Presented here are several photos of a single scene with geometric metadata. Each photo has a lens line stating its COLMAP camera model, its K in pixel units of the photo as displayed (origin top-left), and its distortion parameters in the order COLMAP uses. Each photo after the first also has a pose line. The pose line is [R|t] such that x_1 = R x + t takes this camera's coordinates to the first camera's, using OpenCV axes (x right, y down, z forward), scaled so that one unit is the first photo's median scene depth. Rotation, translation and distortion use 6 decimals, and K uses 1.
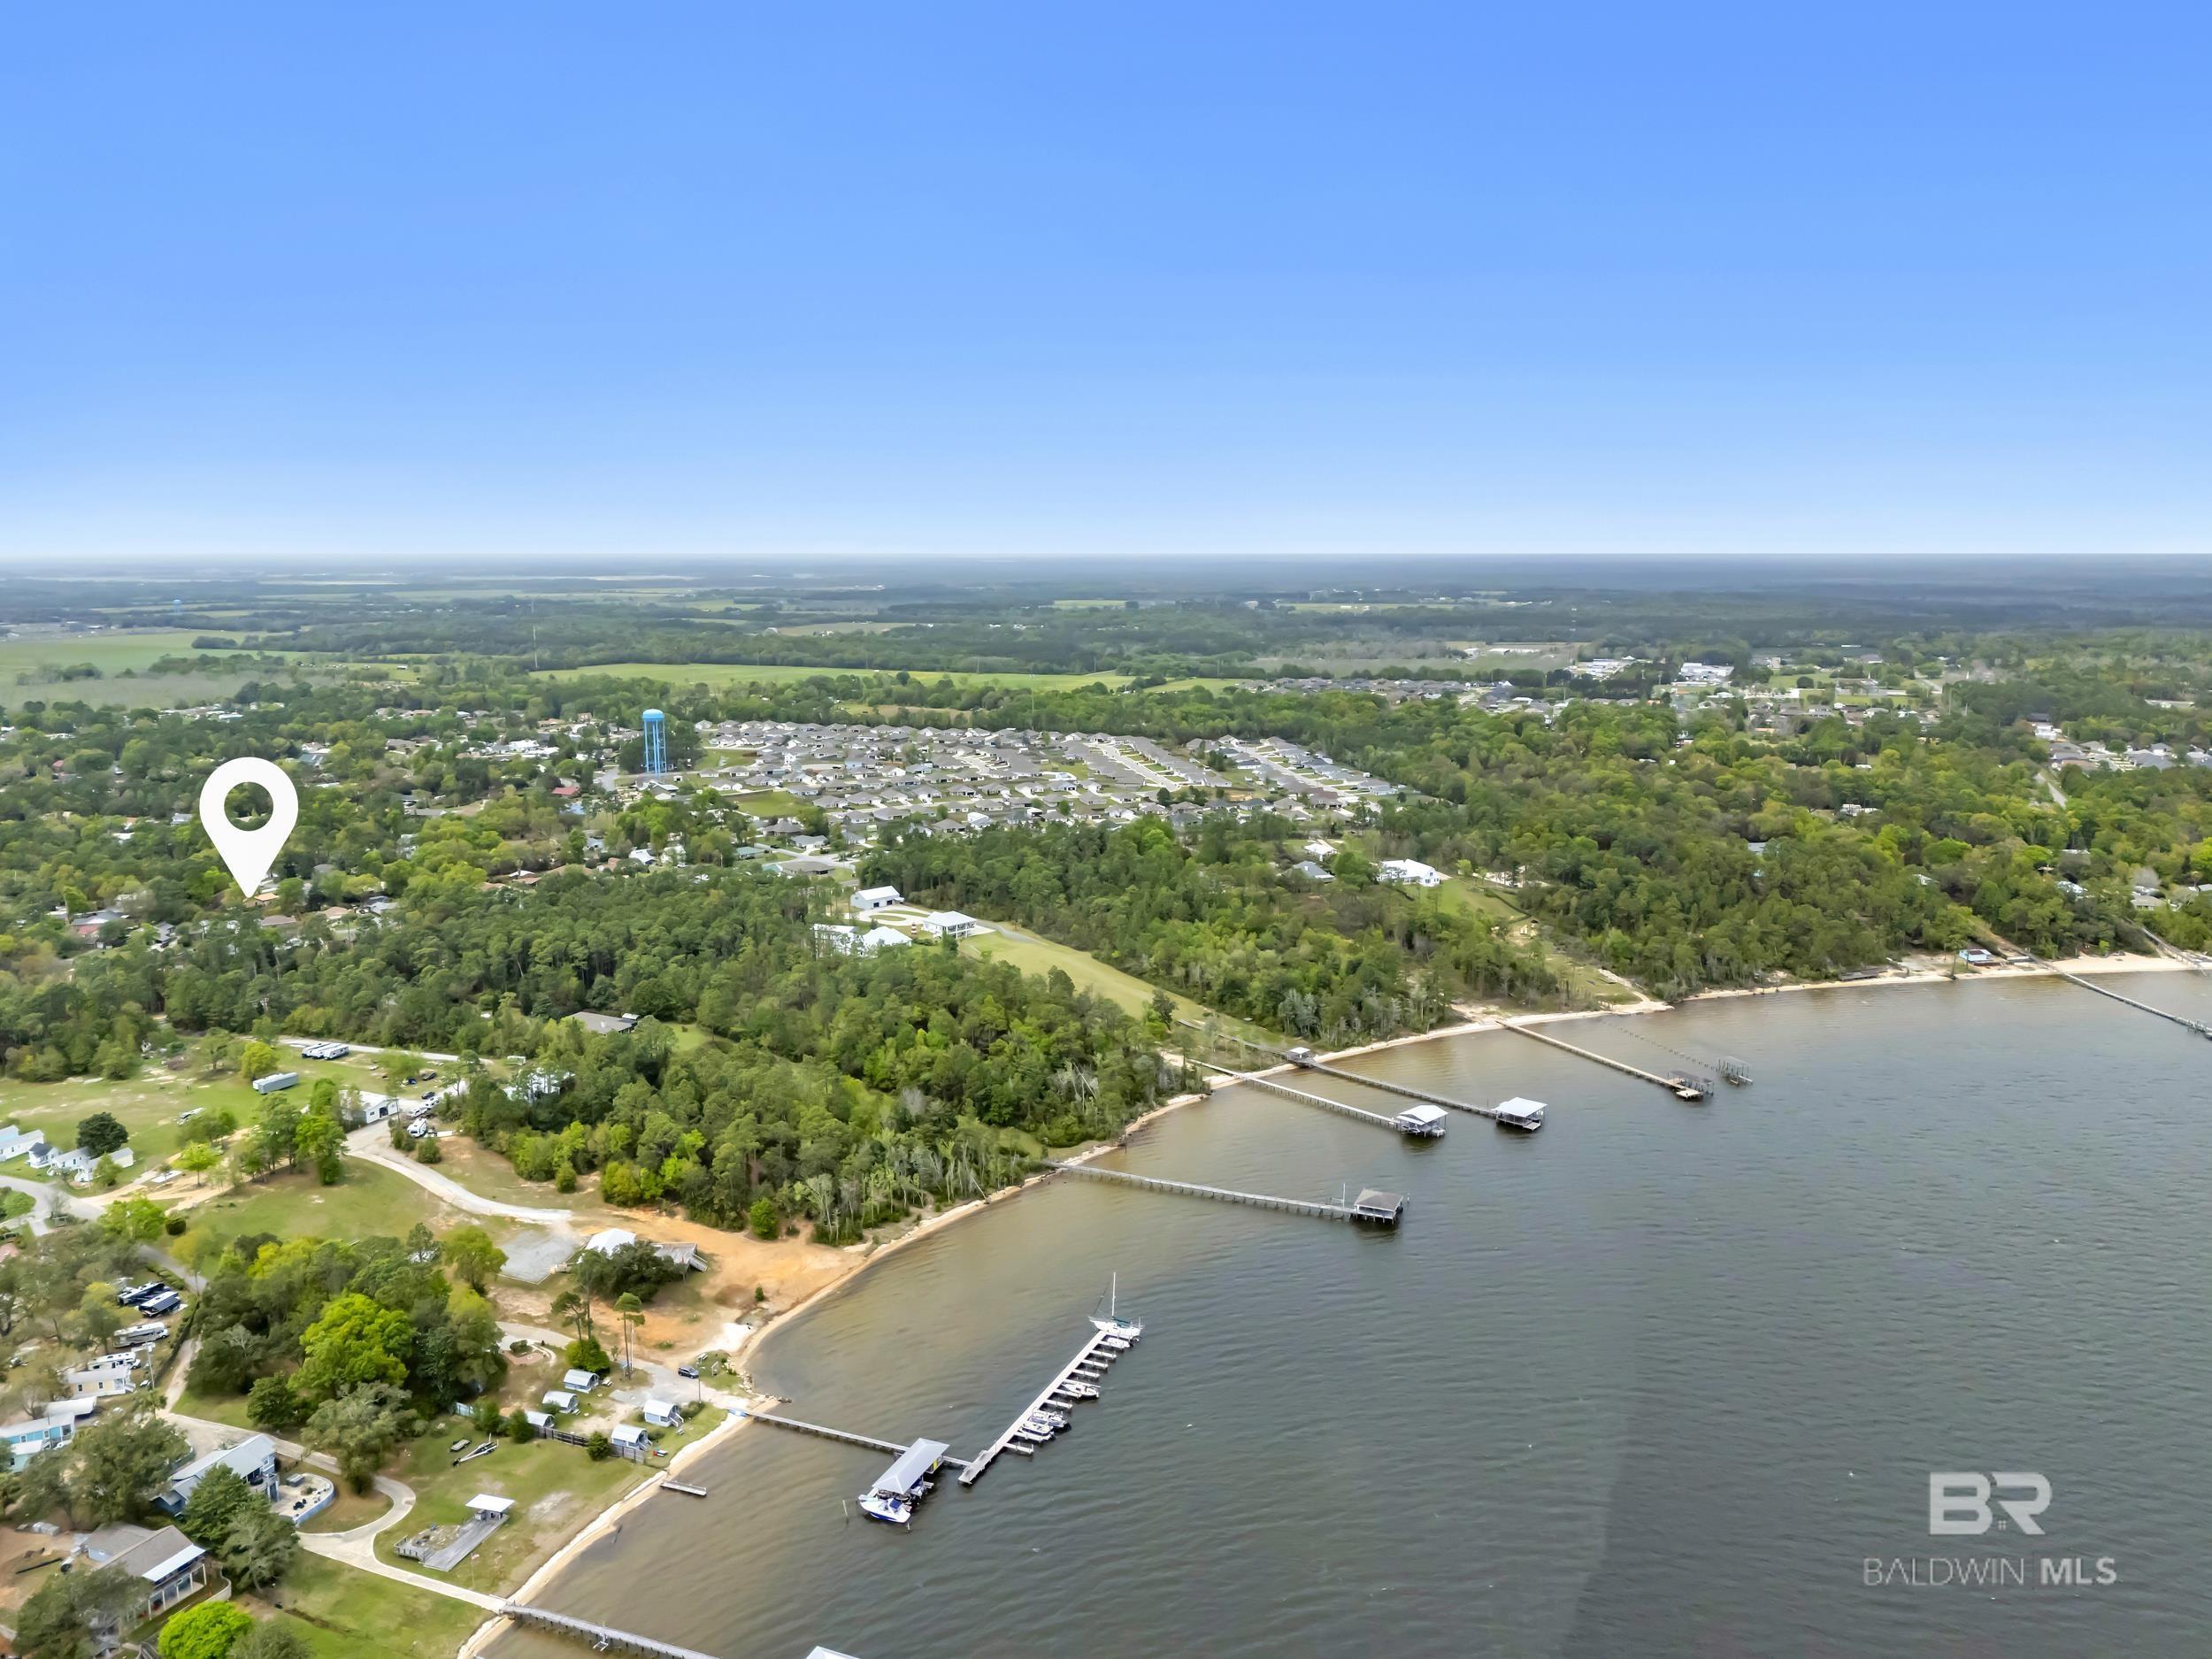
lens RADIAL K [[1644.9, 0, 1099.3], [0, 1644.9, 838.2], [0, 0, 1]] dist [0.088342, -0.108732]
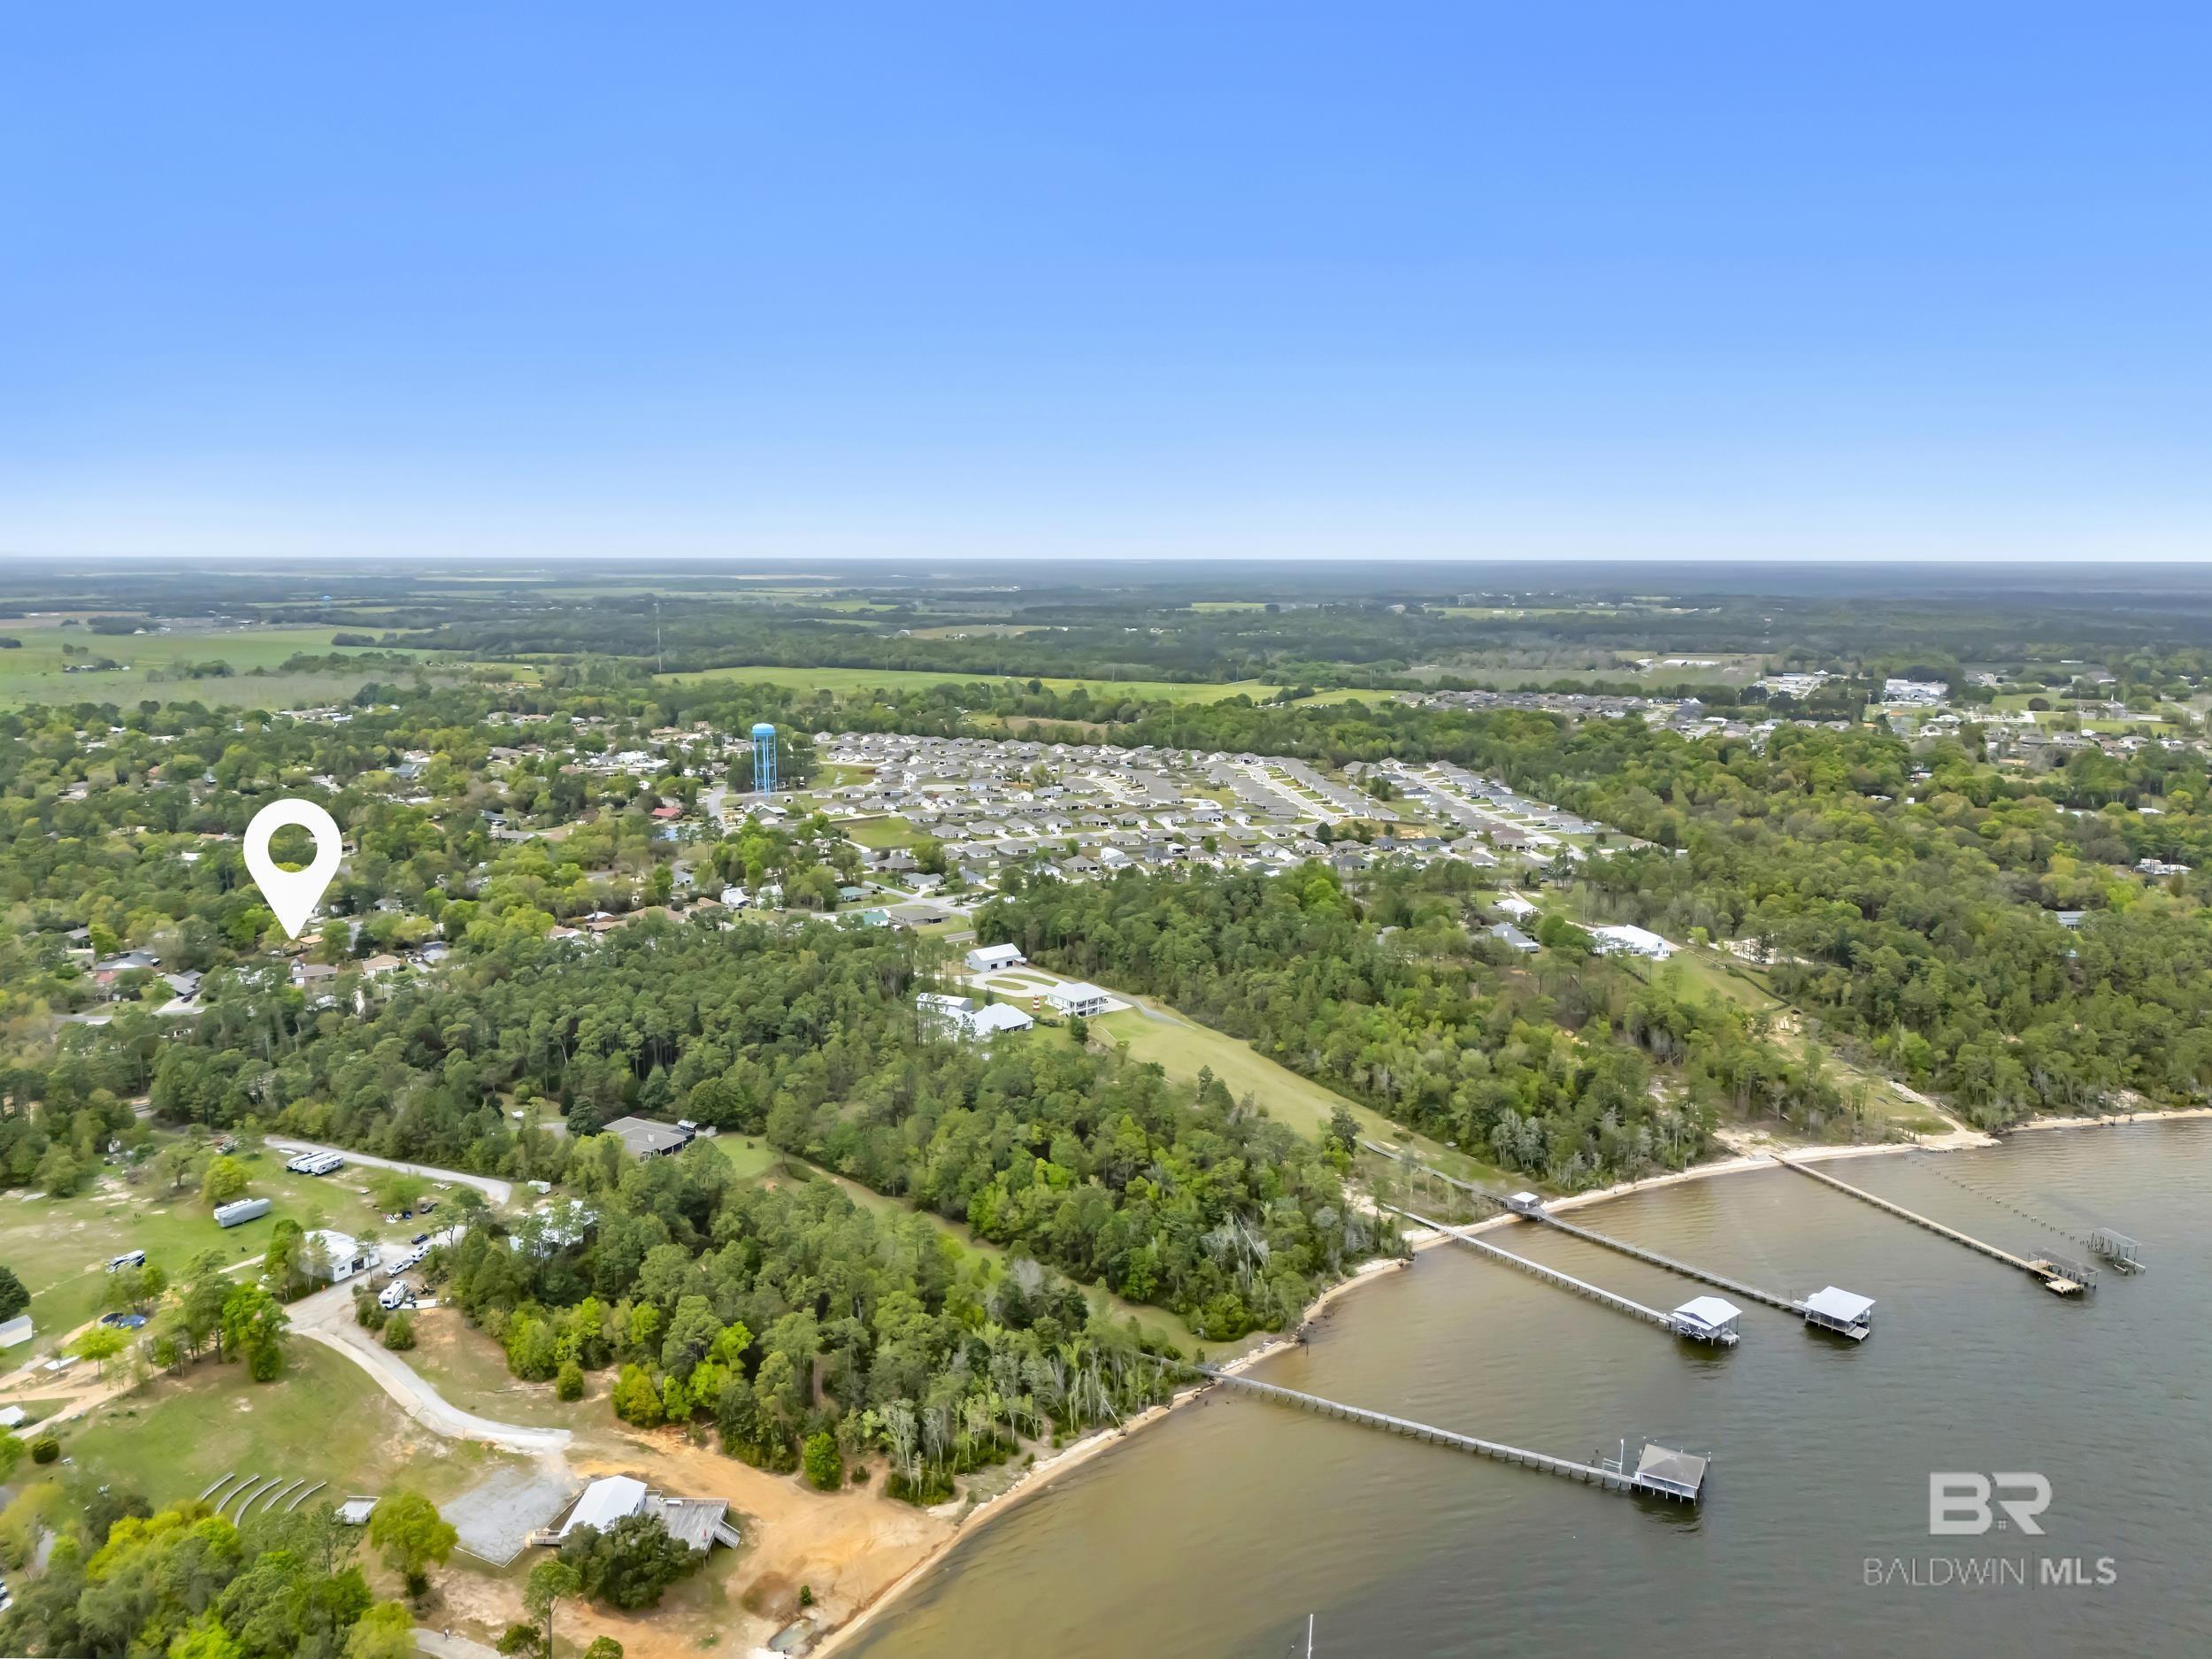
lens RADIAL K [[1644.9, 0, 1099.3], [0, 1644.9, 838.2], [0, 0, 1]] dist [0.088342, -0.108732]
pose [[0.996694, 0.020142, -0.078706, -0.016536], [-0.020185, 0.999796, 0.000255, -0.030136], [0.078695, 0.001334, 0.996898, 0.167553]]
